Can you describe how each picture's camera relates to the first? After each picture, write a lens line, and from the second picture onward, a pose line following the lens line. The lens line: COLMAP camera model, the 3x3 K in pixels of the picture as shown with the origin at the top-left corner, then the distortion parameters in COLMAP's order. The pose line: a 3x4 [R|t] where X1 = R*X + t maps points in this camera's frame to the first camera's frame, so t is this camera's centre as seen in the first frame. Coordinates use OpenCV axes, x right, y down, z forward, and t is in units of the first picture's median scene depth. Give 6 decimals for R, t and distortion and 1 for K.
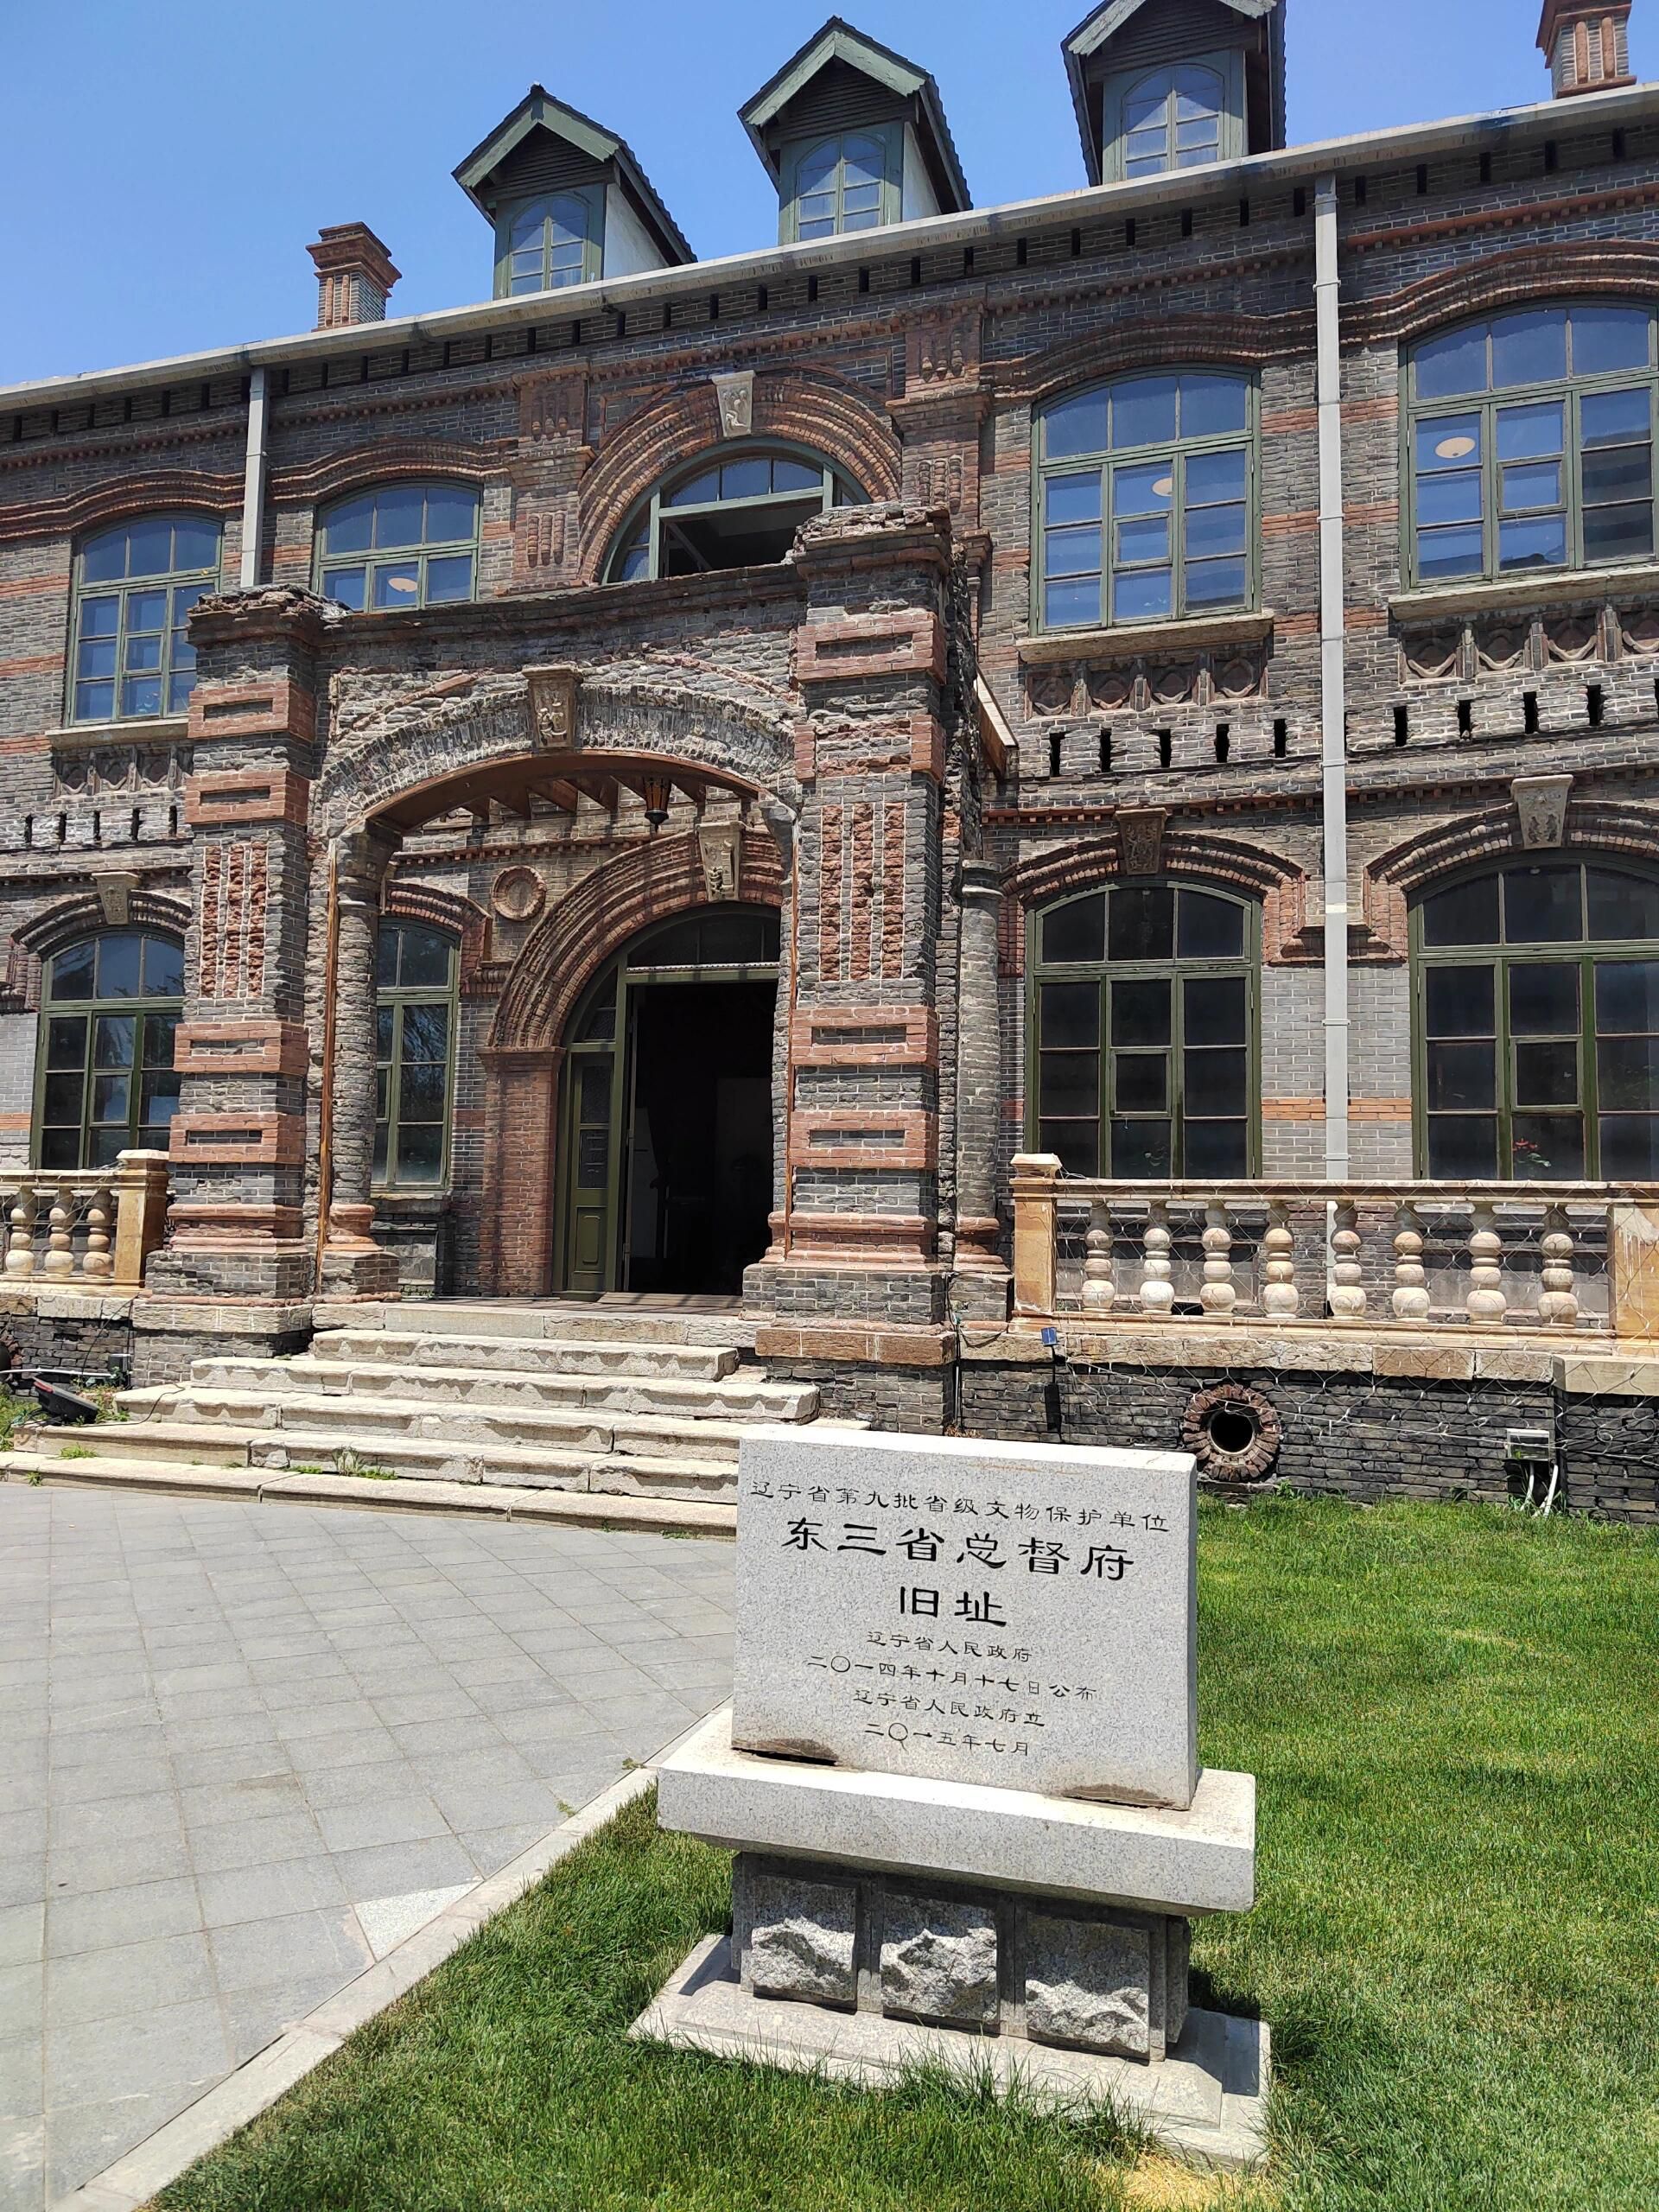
lens RADIAL K [[1504.0, 0, 829.5], [0, 1504.0, 1106.0], [0, 0, 1]] dist [0.064783, -0.080011]
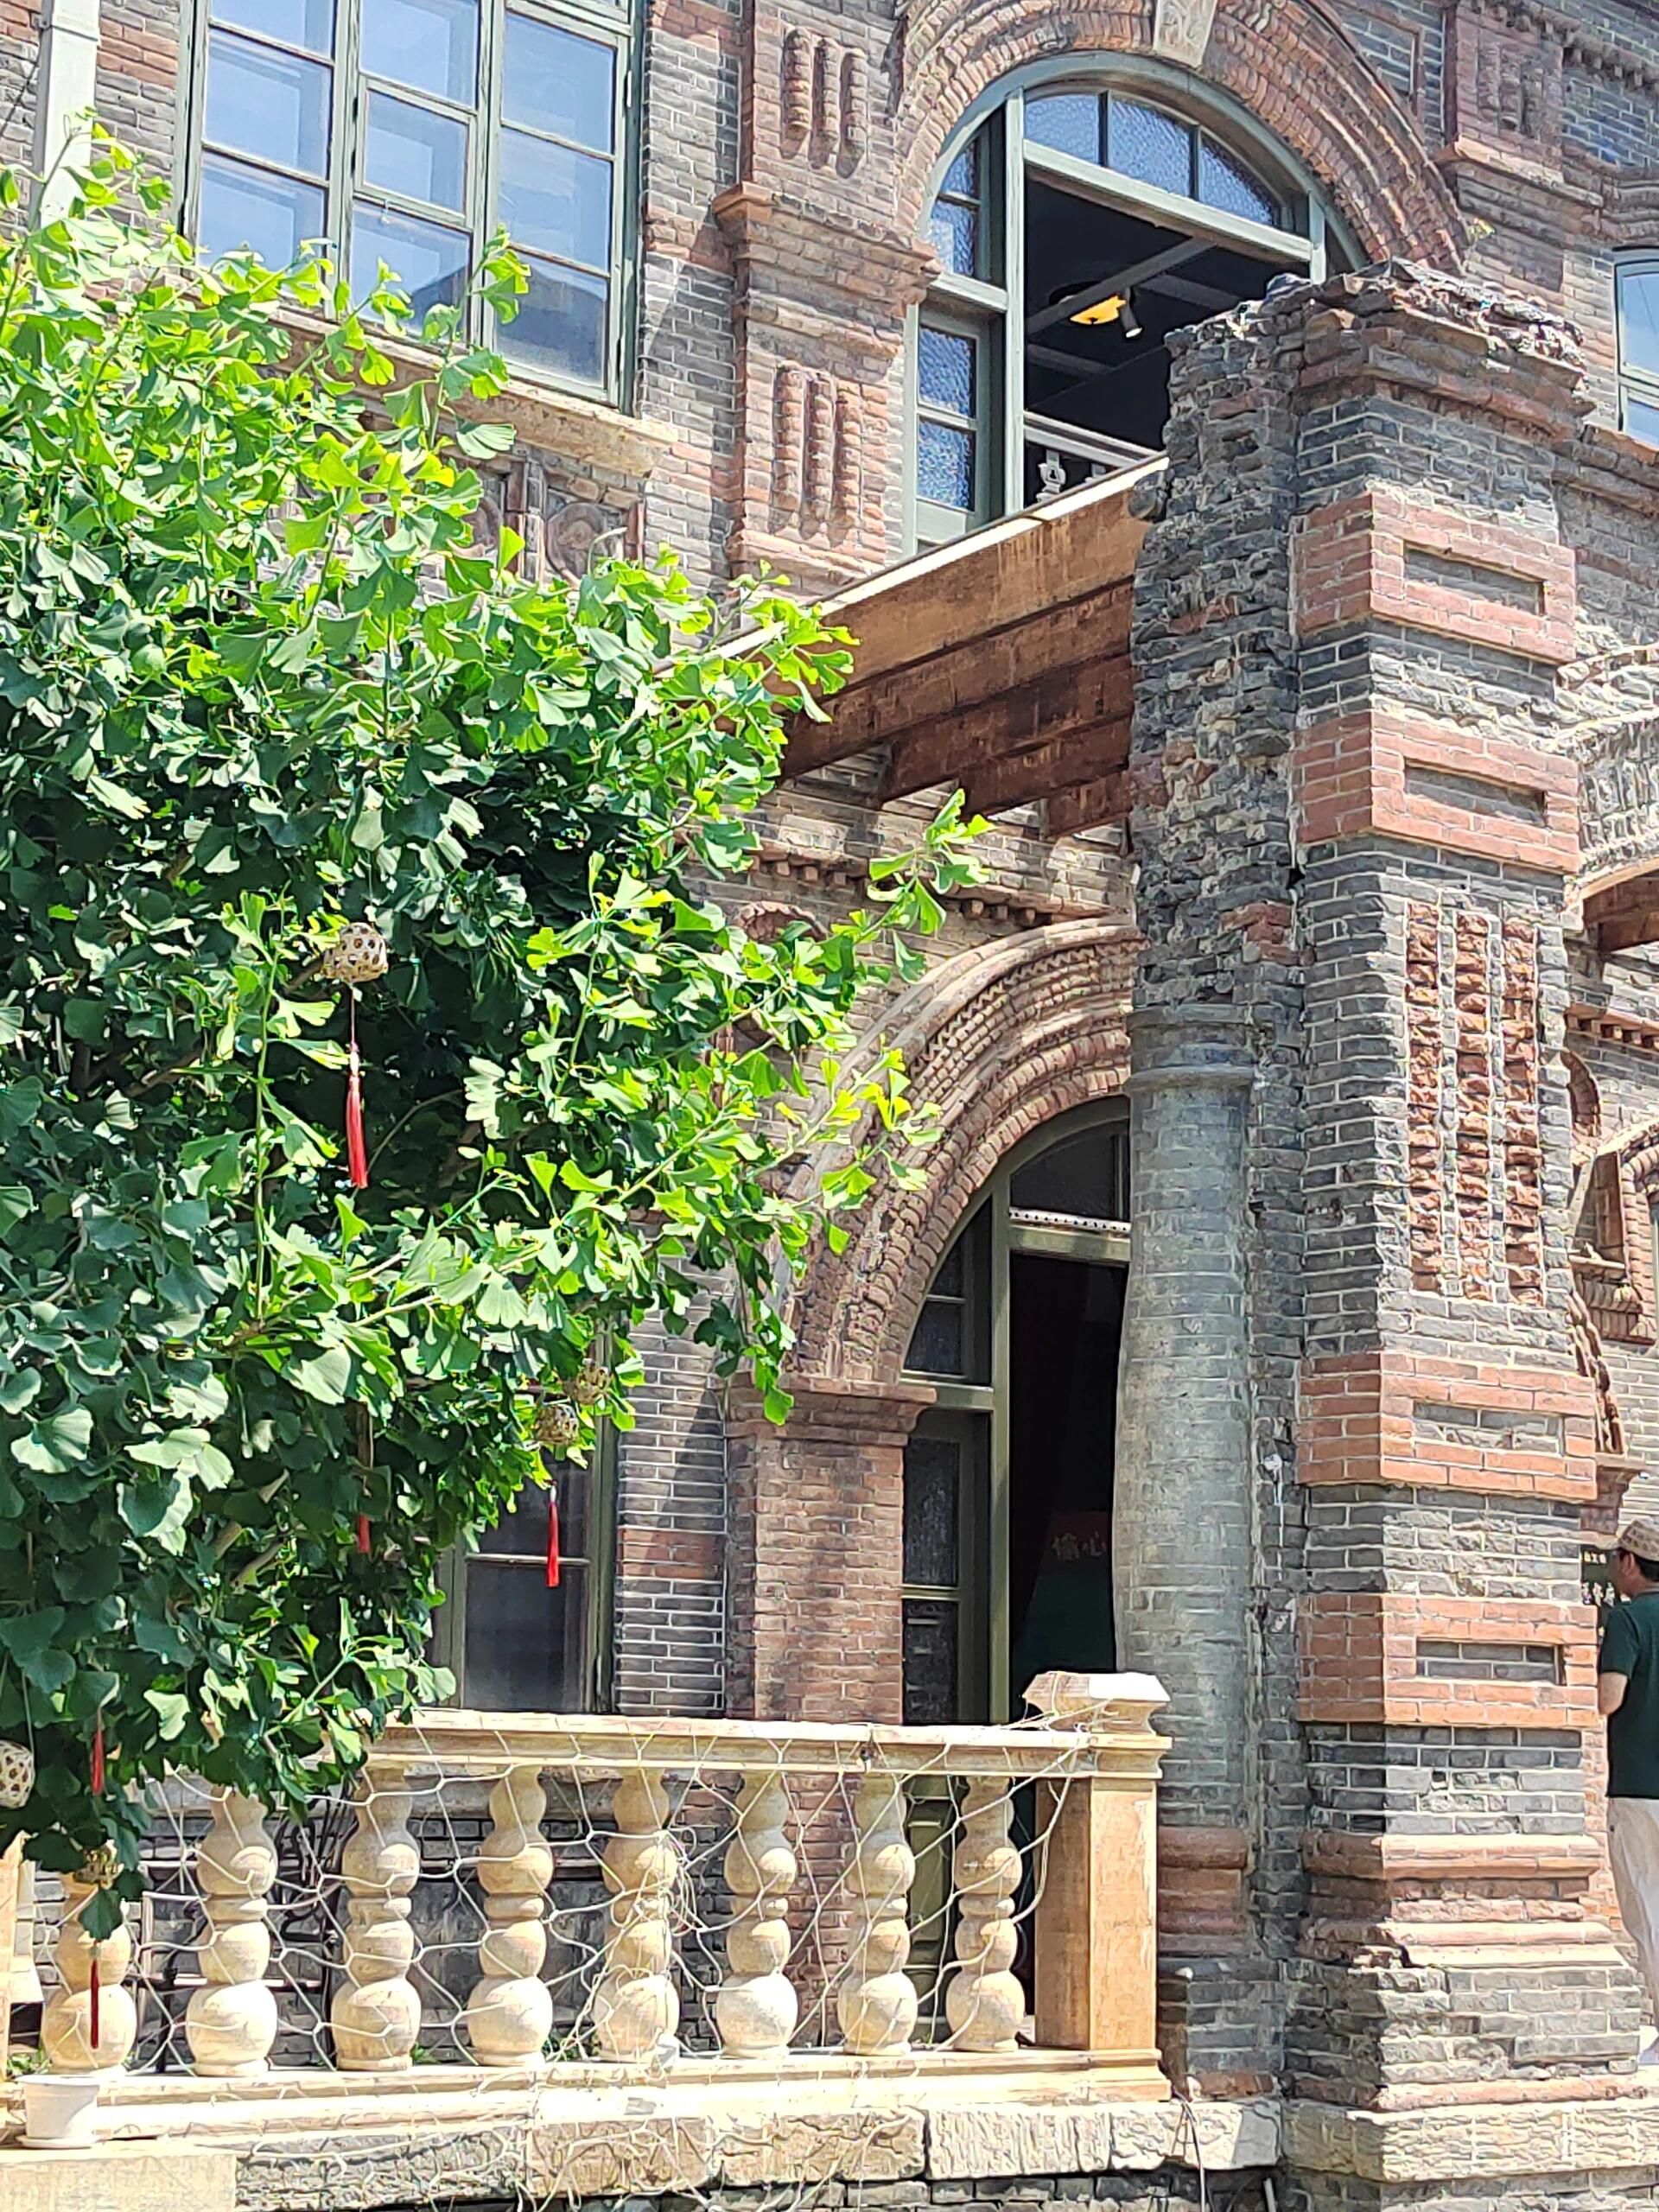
lens RADIAL K [[3775.3, 0, 829.5], [0, 3775.3, 1106.0], [0, 0, 1]] dist [0.018901, 0.022800]
pose [[0.570989, 0.137974, 0.809280, -1.292309], [-0.077183, 0.990432, -0.114402, 0.003520], [-0.817321, 0.002860, 0.576175, 0.575357]]
